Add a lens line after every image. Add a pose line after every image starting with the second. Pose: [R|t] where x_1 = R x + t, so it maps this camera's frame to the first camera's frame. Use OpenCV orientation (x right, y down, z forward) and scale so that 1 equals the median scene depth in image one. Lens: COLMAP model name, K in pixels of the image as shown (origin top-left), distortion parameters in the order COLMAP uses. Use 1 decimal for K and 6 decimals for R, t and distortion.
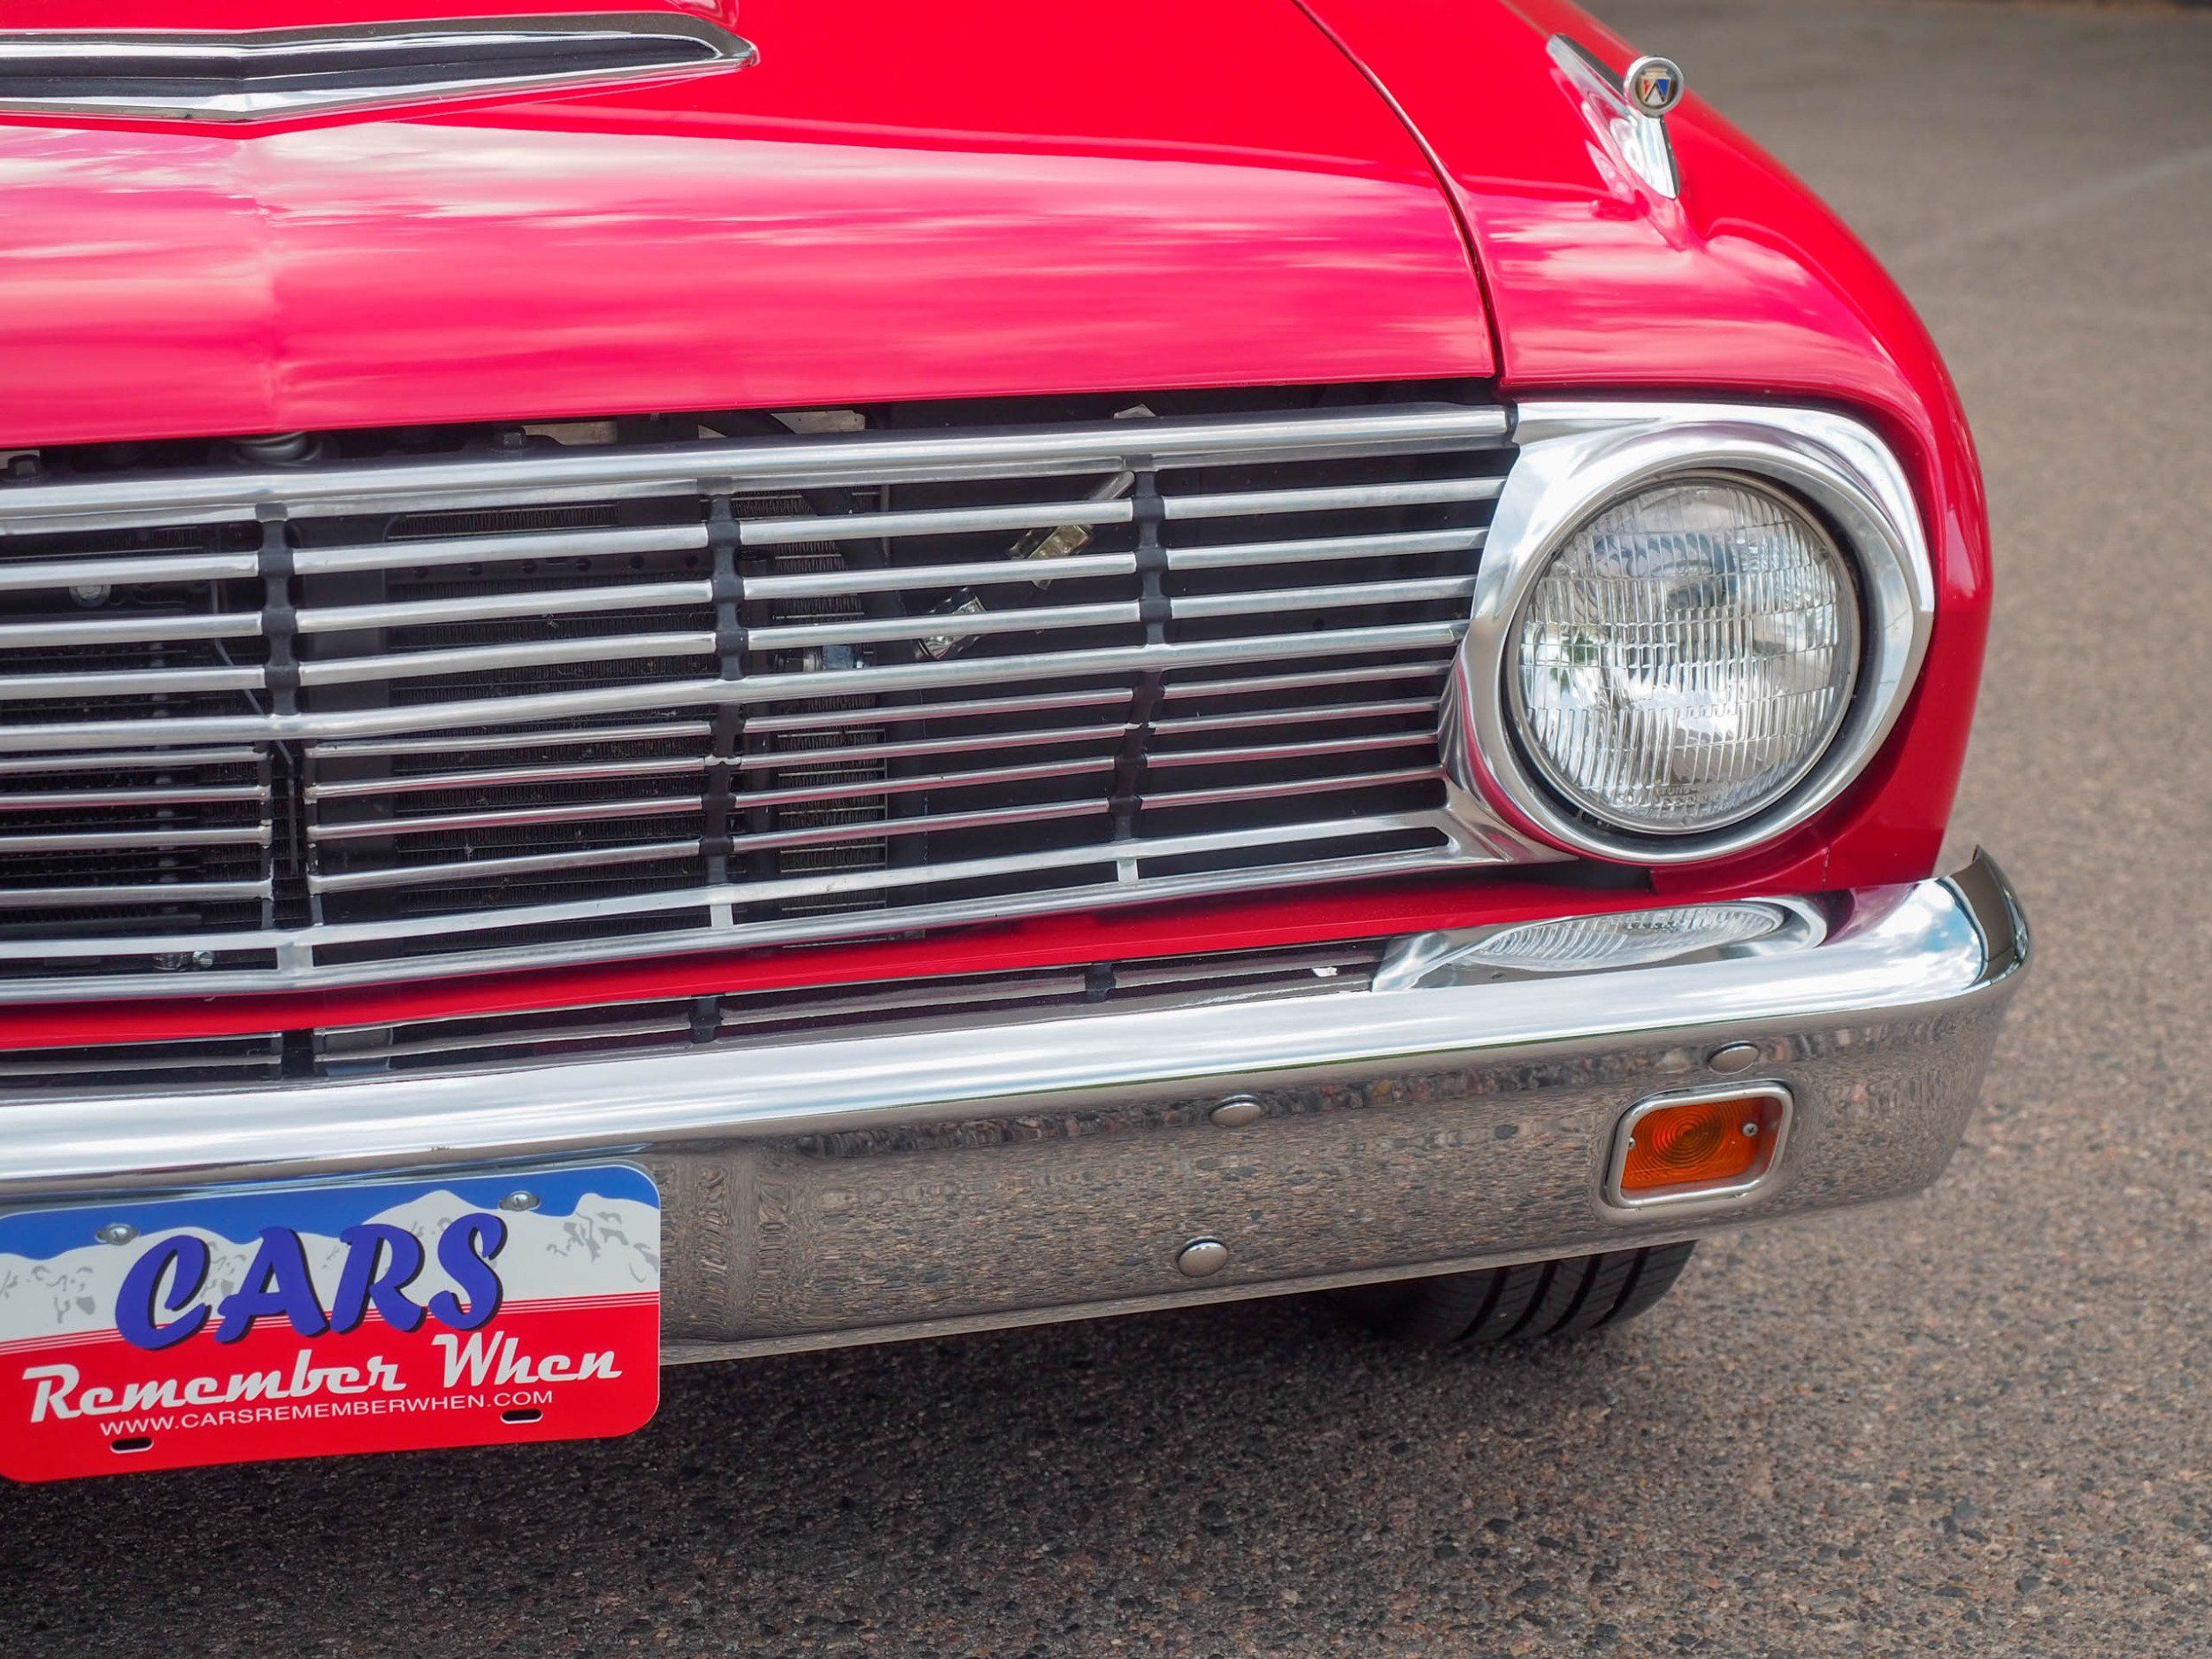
lens RADIAL K [[4675.7, 0, 1122.4], [0, 4675.7, 827.7], [0, 0, 1]] dist [0.002001, 0.000000]
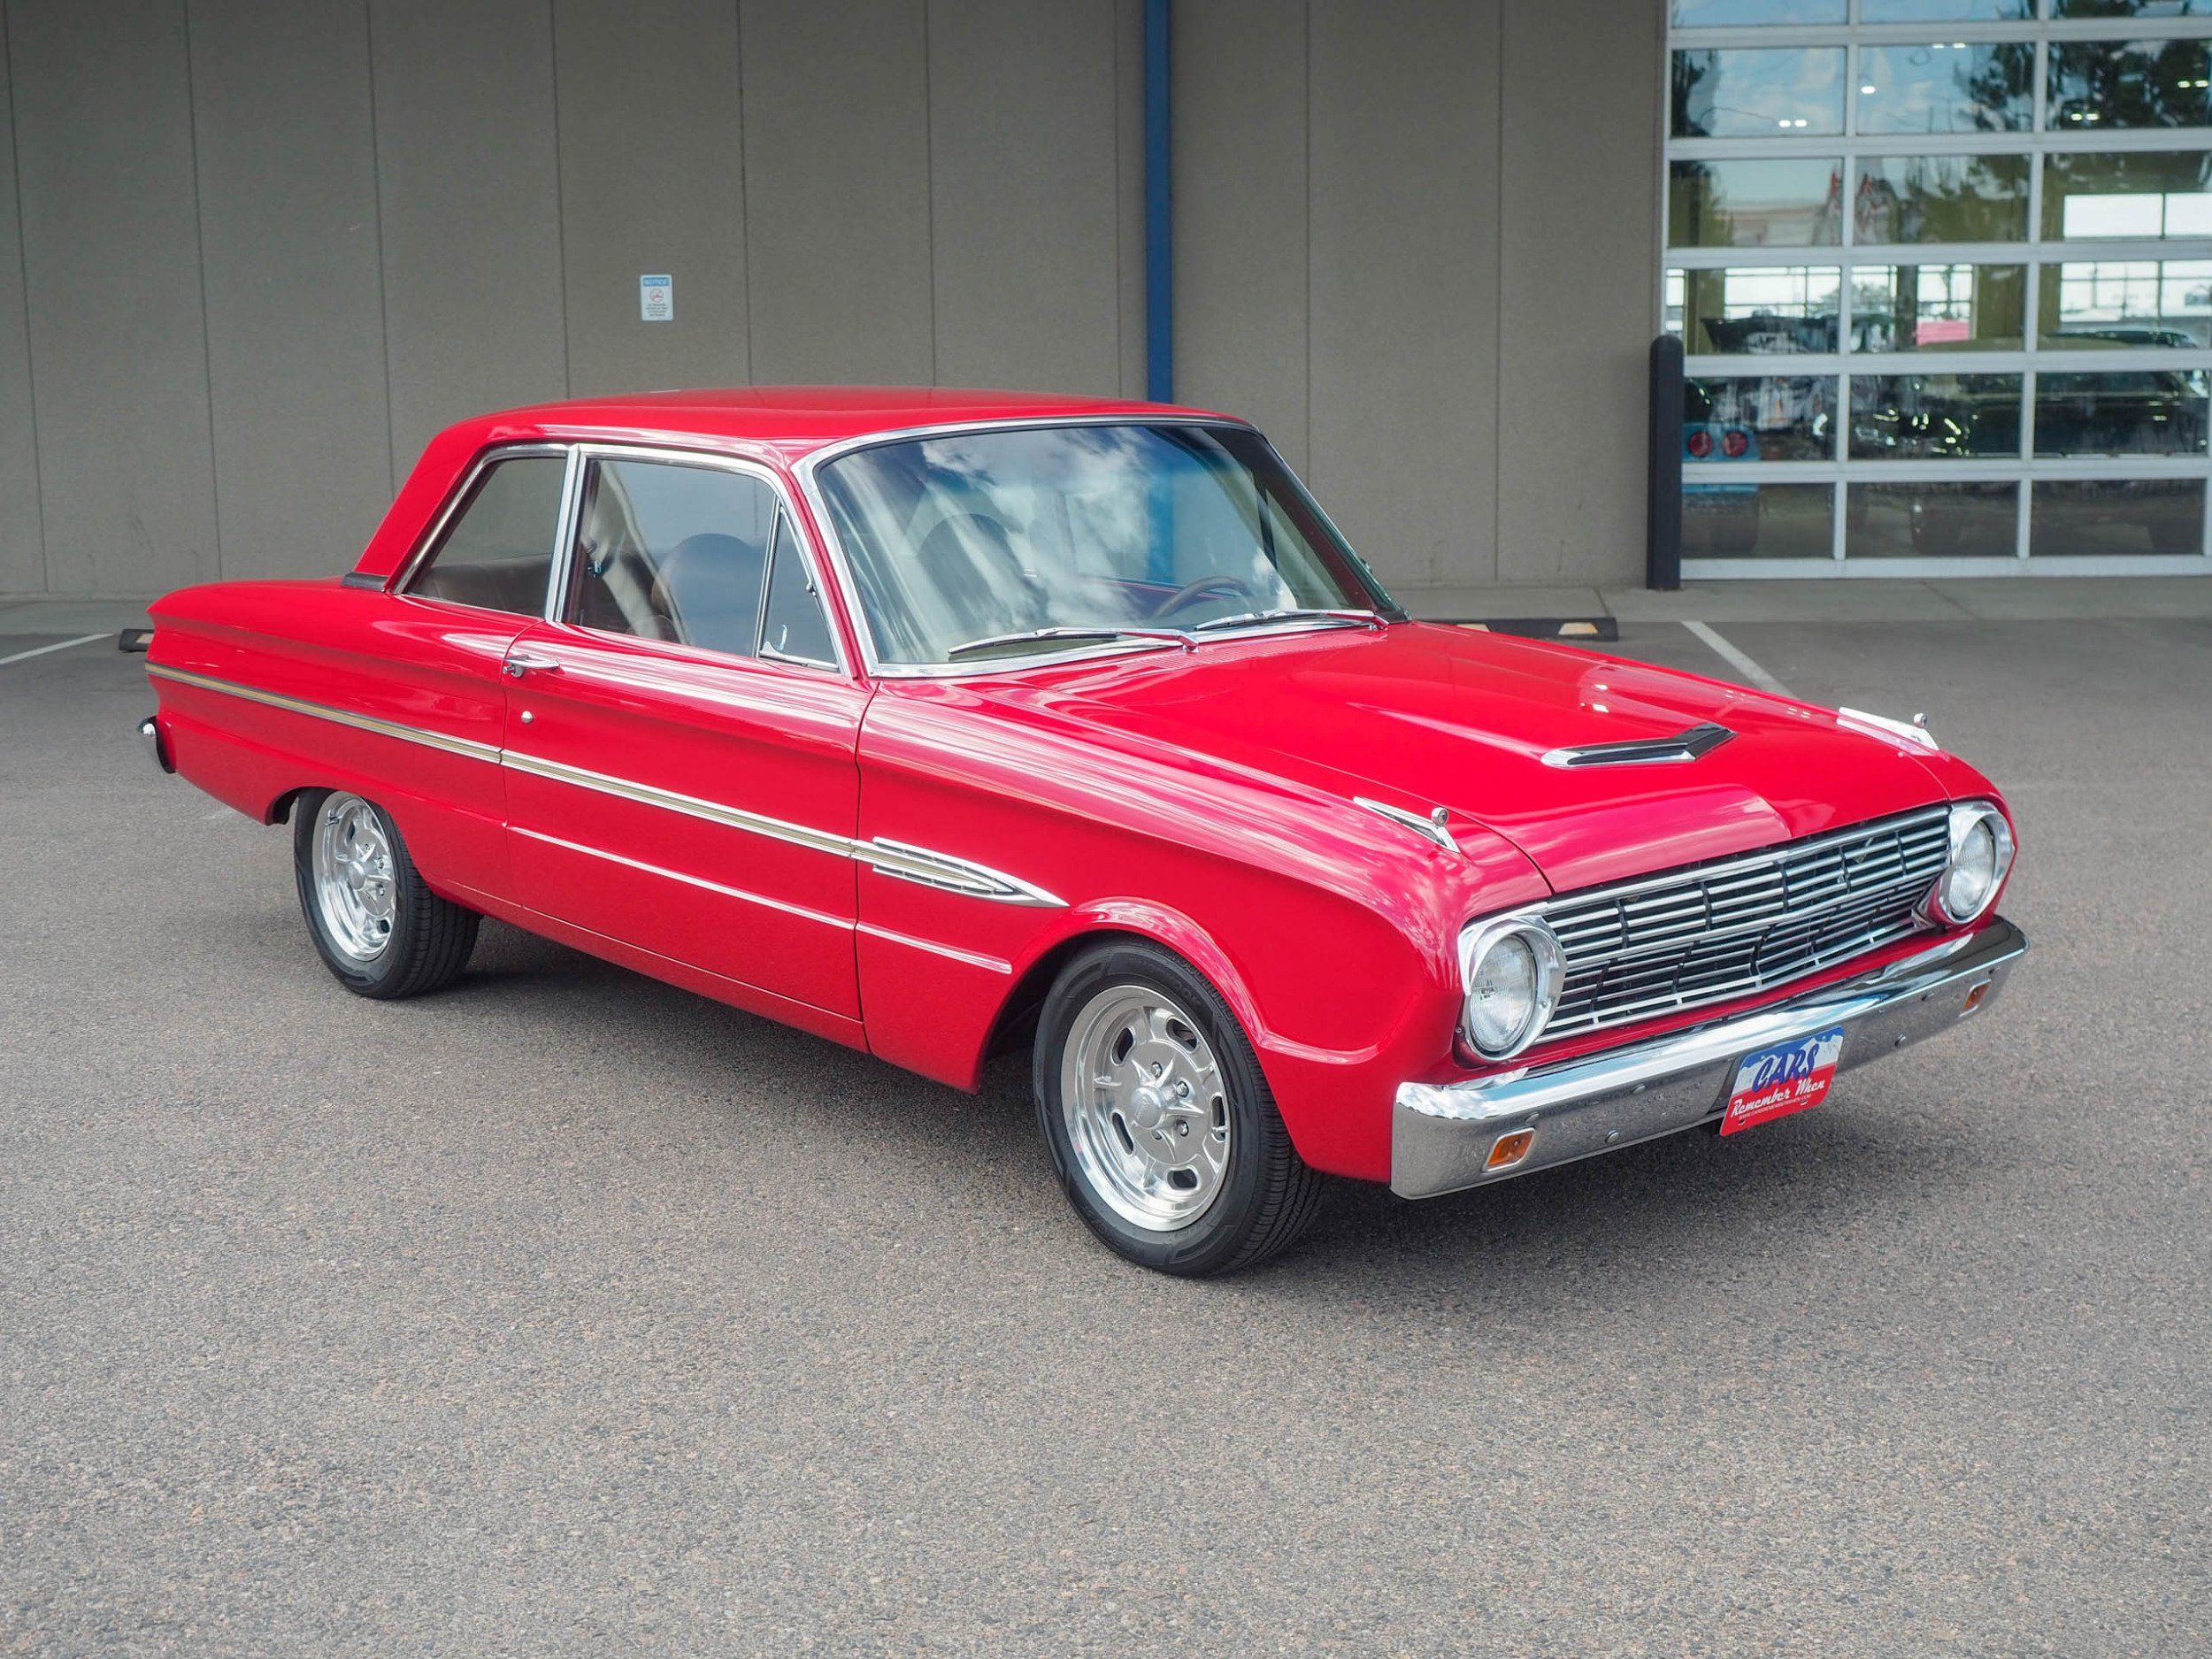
lens RADIAL K [[2814.8, 0, 1120.1], [0, 2814.8, 801.5], [0, 0, 1]] dist [0.014787, 0.000000]
pose [[0.858091, -0.090622, 0.505438, -1.707682], [0.143238, 0.987477, -0.066128, -0.038949], [-0.493115, 0.129142, 0.860325, -0.679812]]
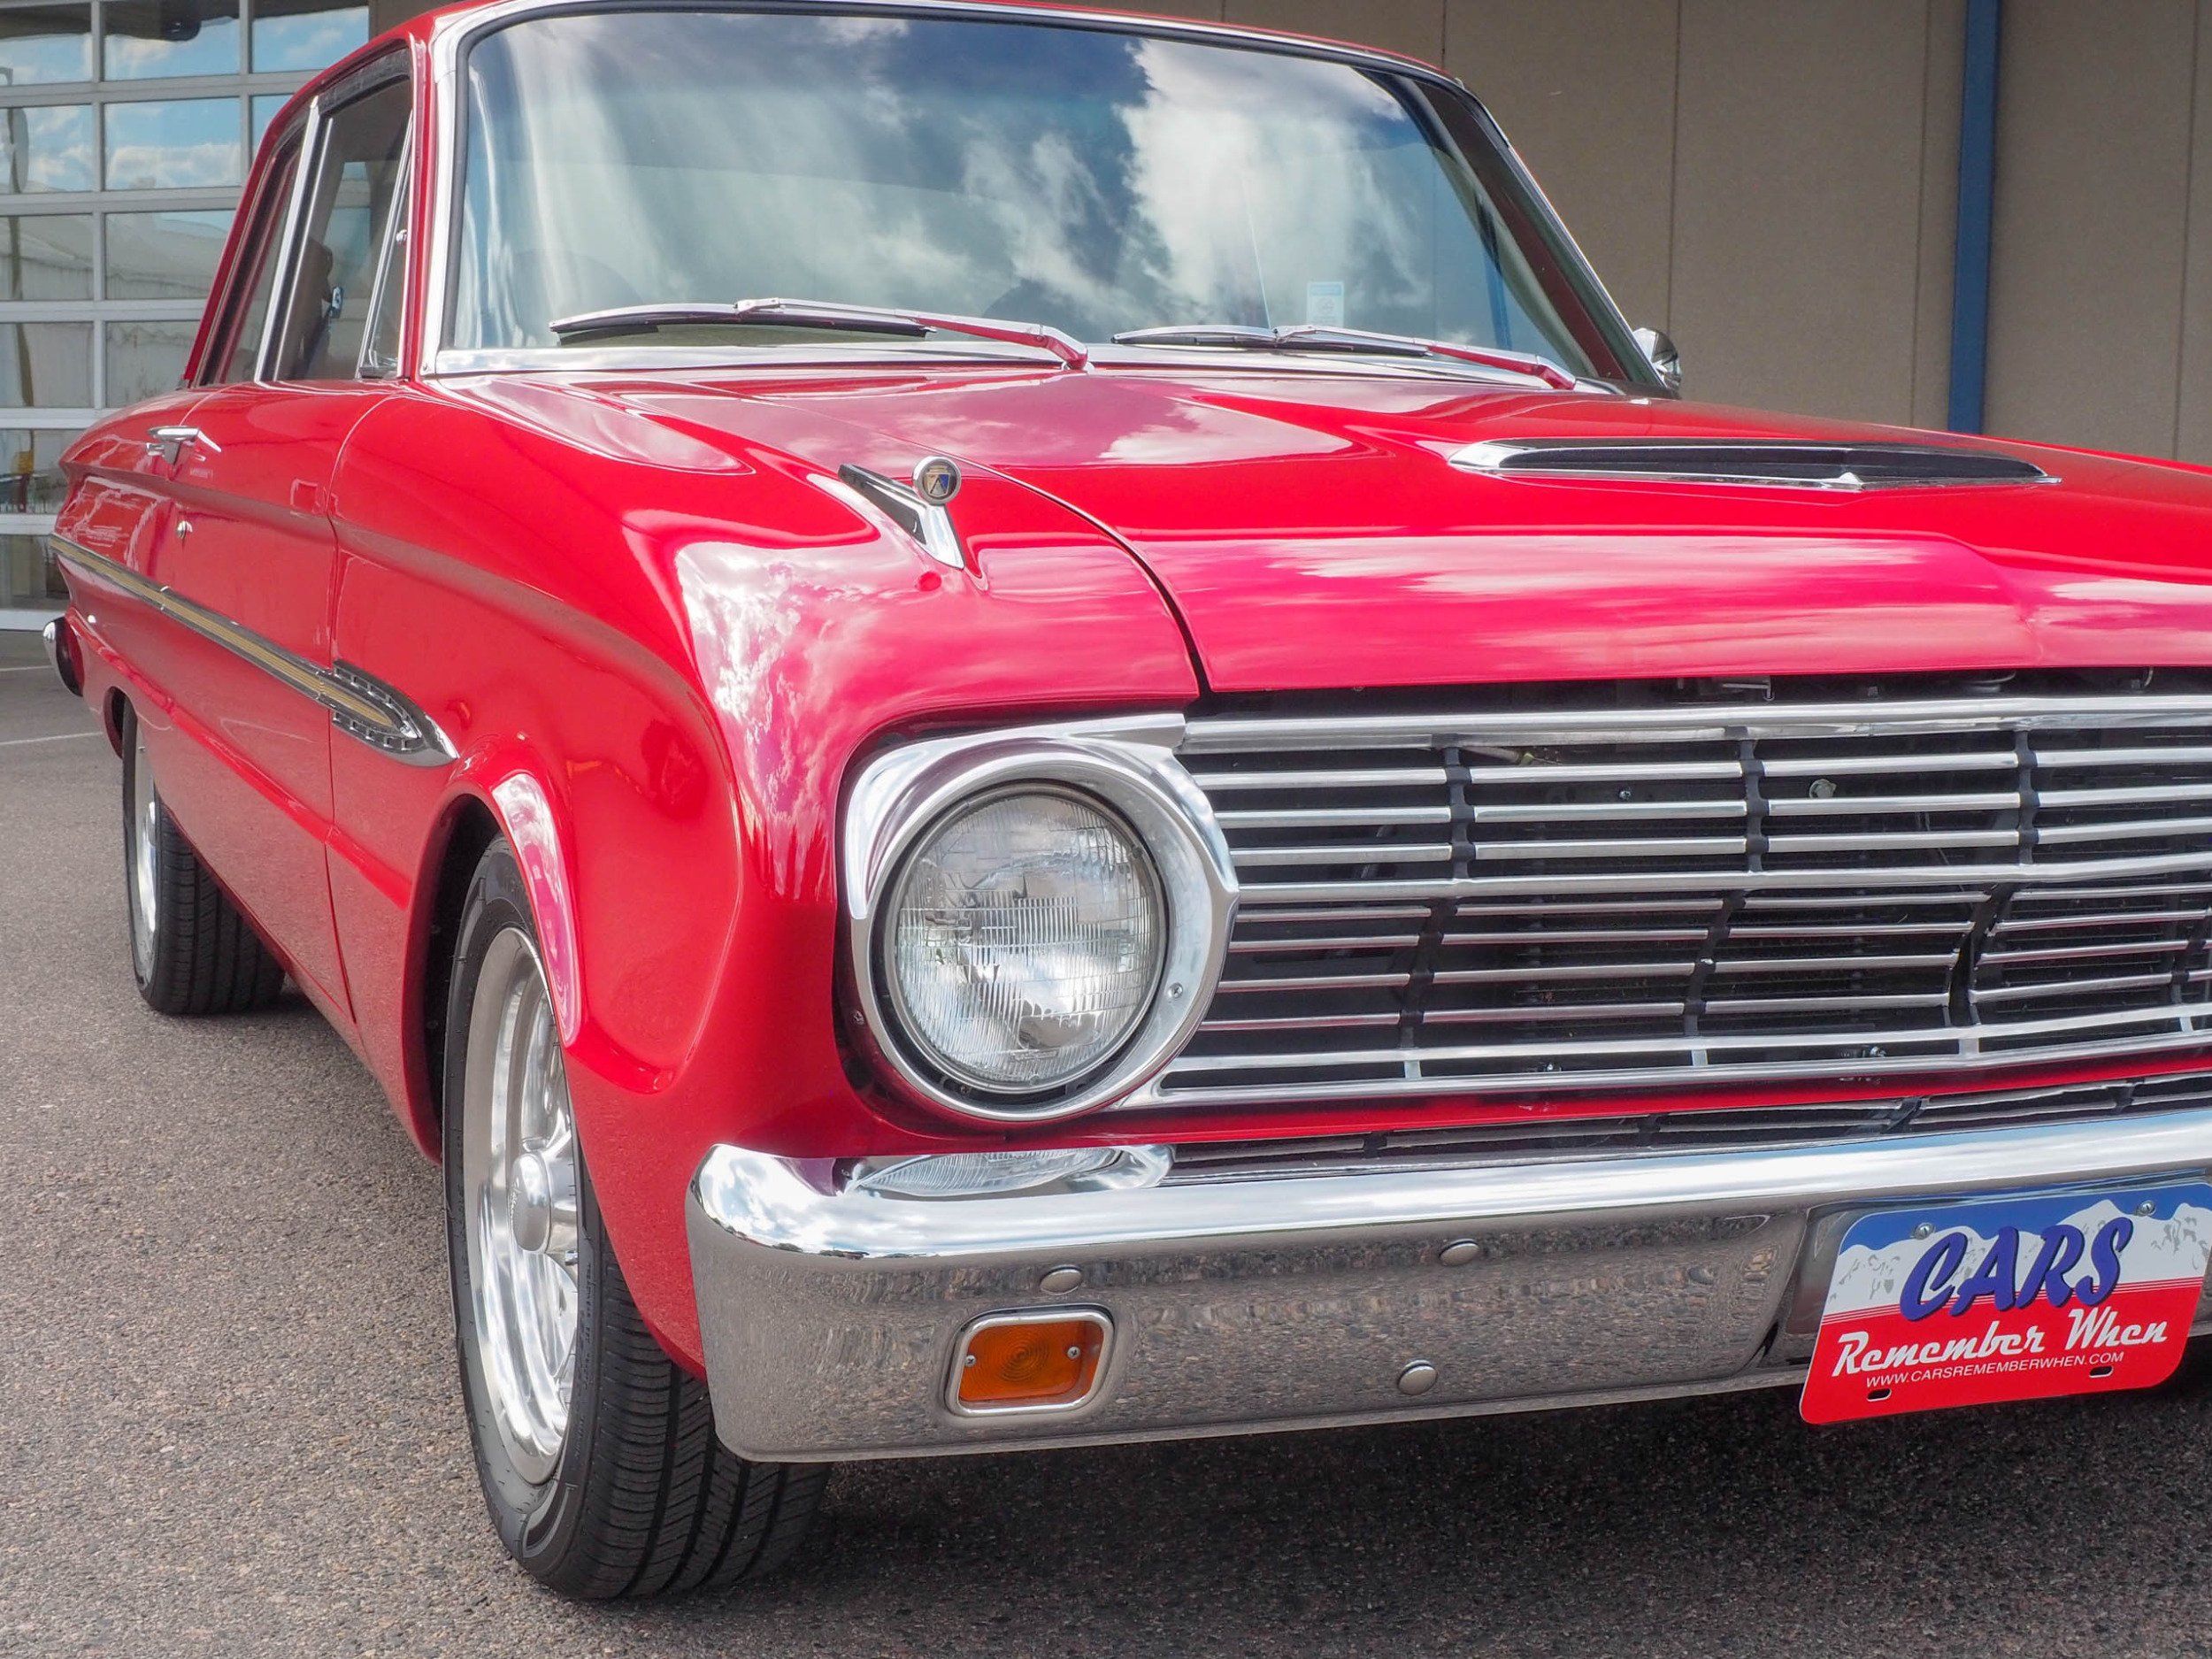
lens RADIAL K [[3078.8, 0, 1089.6], [0, 3078.8, 819.7], [0, 0, 1]] dist [-0.010012, 0.000000]
pose [[0.981980, 0.001341, 0.188981, -0.618113], [0.030753, 0.985512, -0.166795, 0.107952], [-0.186467, 0.169601, 0.967712, 0.117885]]
